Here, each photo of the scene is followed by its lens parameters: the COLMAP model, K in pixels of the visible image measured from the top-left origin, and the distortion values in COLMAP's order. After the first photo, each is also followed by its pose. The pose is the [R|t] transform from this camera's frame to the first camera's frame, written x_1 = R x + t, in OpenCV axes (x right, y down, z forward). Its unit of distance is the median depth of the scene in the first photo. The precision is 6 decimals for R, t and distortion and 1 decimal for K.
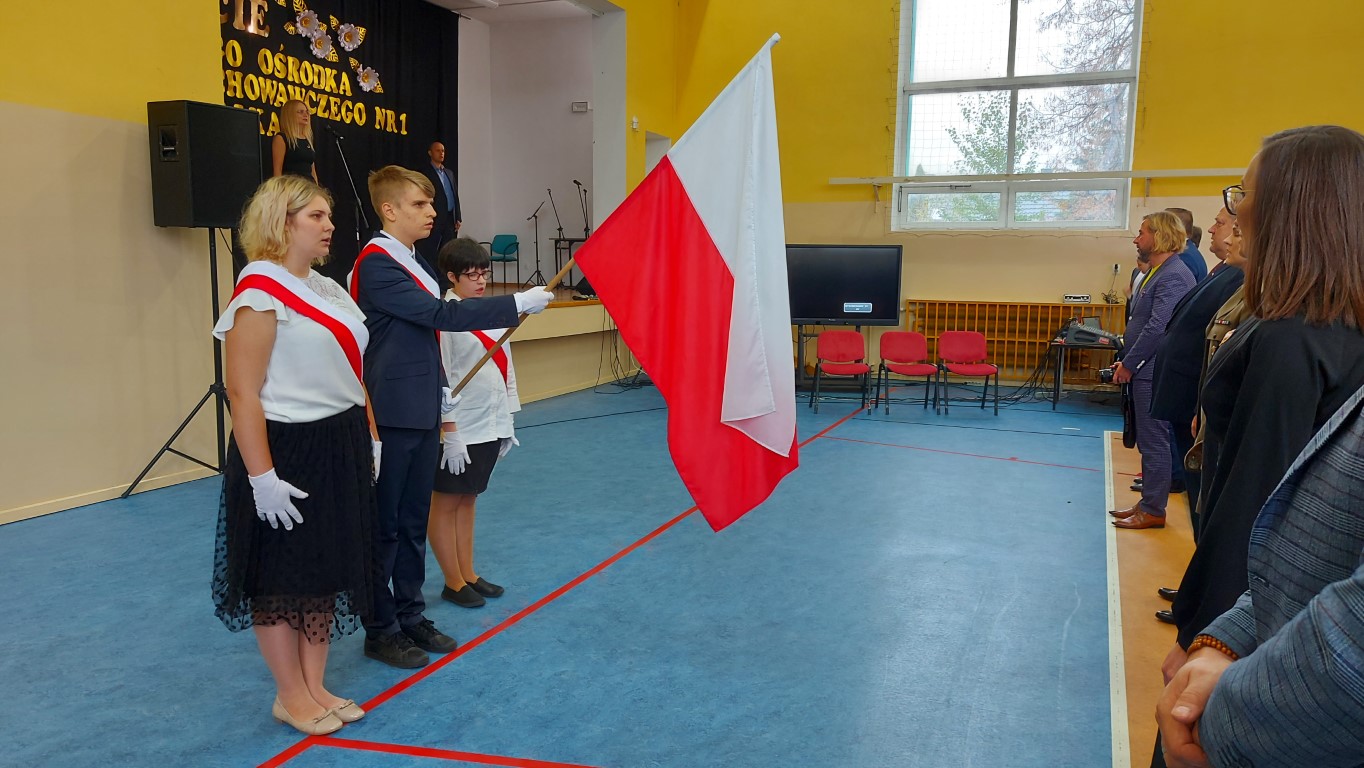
lens RADIAL K [[937.3, 0, 682.0], [0, 937.3, 384.0], [0, 0, 1]] dist [0.121520, -0.305172]
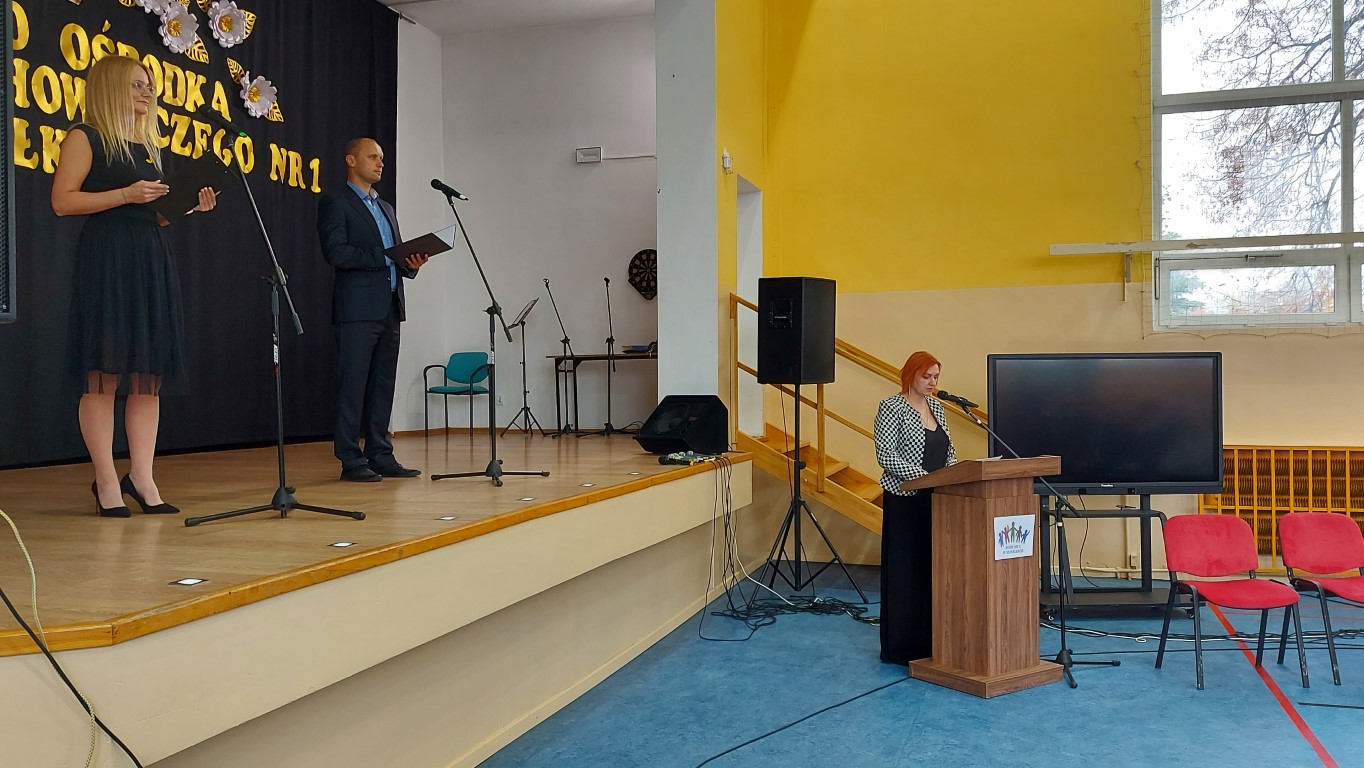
lens RADIAL K [[1121.4, 0, 682.0], [0, 1121.4, 384.0], [0, 0, 1]] dist [0.111186, -0.150828]
pose [[0.996557, -0.022784, 0.079714, -0.134709], [0.032771, 0.991449, -0.126315, -0.047305], [-0.076154, 0.128492, 0.988782, 0.313388]]
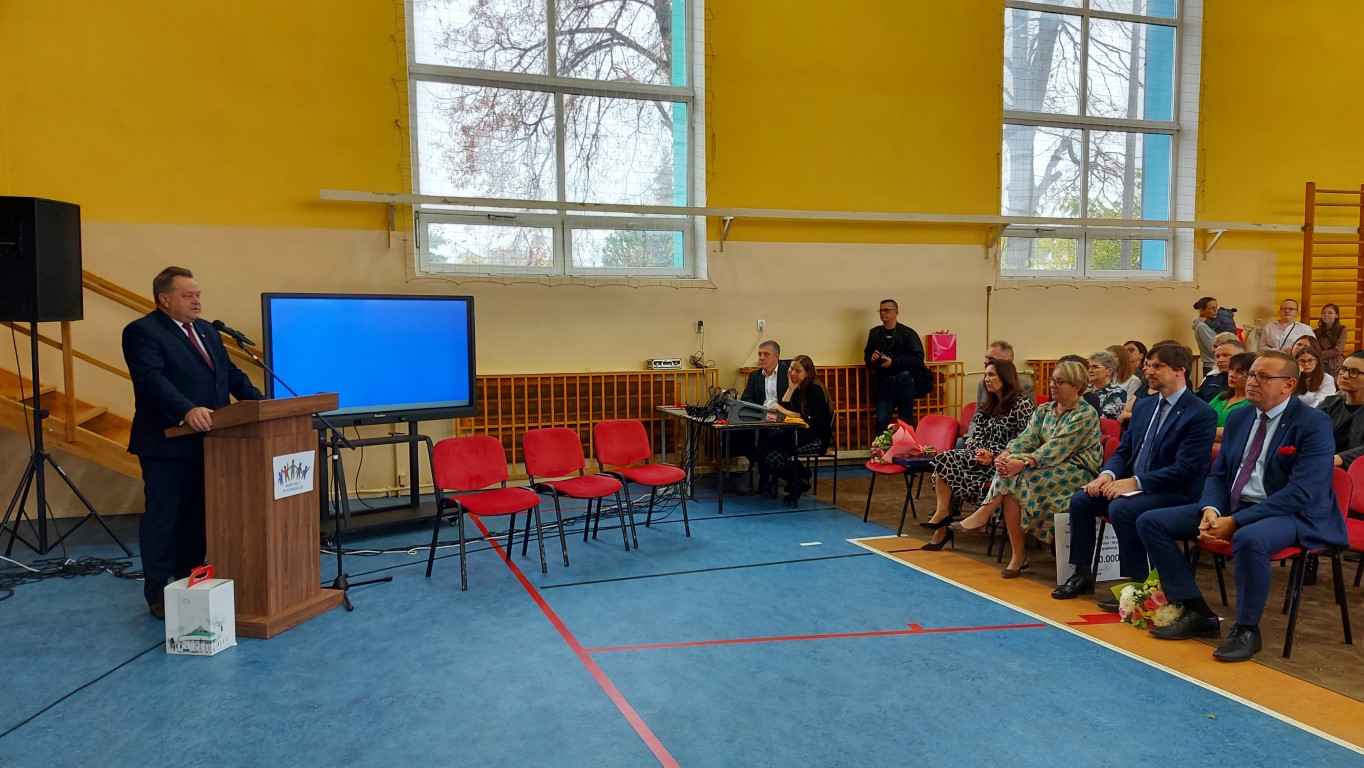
lens RADIAL K [[977.9, 0, 682.0], [0, 977.9, 384.0], [0, 0, 1]] dist [0.130723, -0.164756]
pose [[0.735931, -0.064158, 0.674009, -0.119176], [0.103707, 0.994434, -0.018575, -0.052335], [-0.669066, 0.083569, 0.738489, 0.359086]]
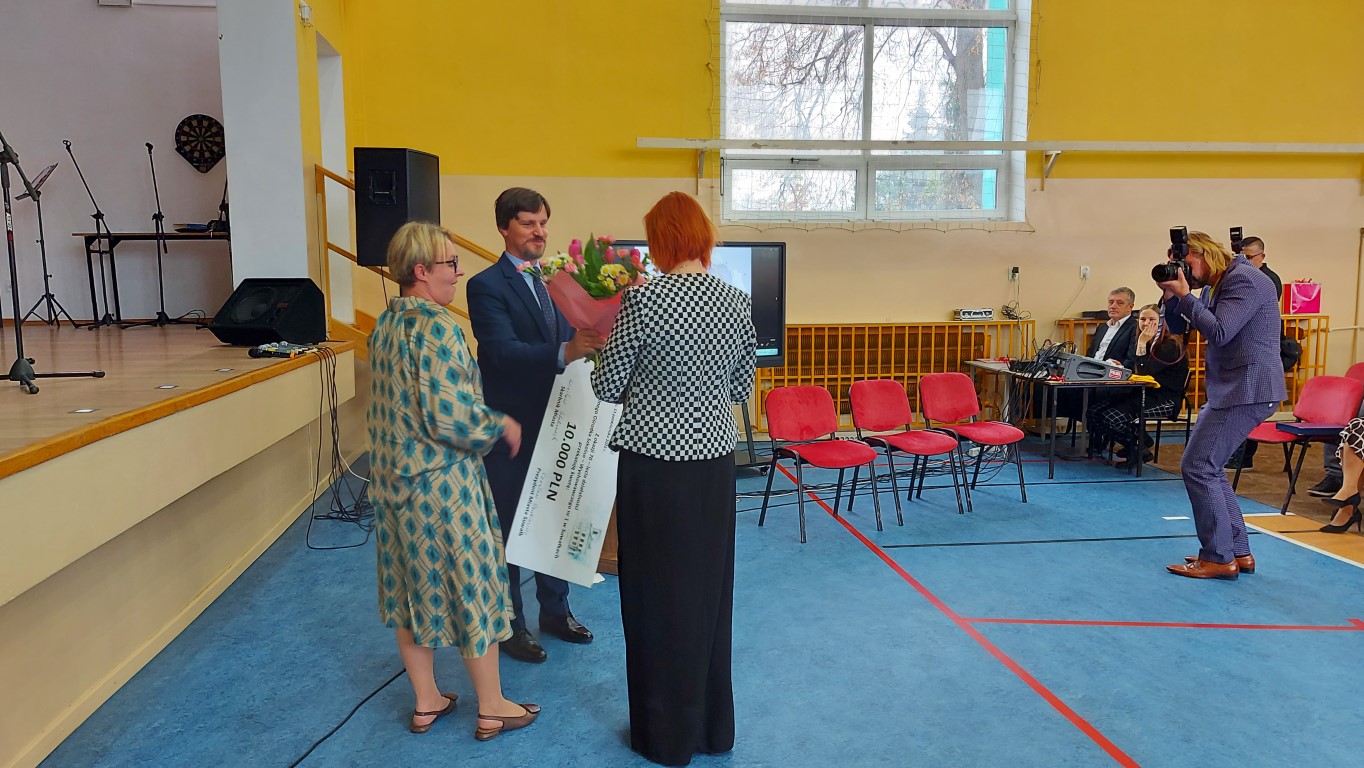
lens RADIAL K [[977.9, 0, 682.0], [0, 977.9, 384.0], [0, 0, 1]] dist [0.130723, -0.164756]
pose [[0.869775, -0.073941, 0.487876, -0.150563], [0.081130, 0.996683, 0.006418, -0.055154], [-0.486733, 0.034000, 0.872889, 0.411229]]
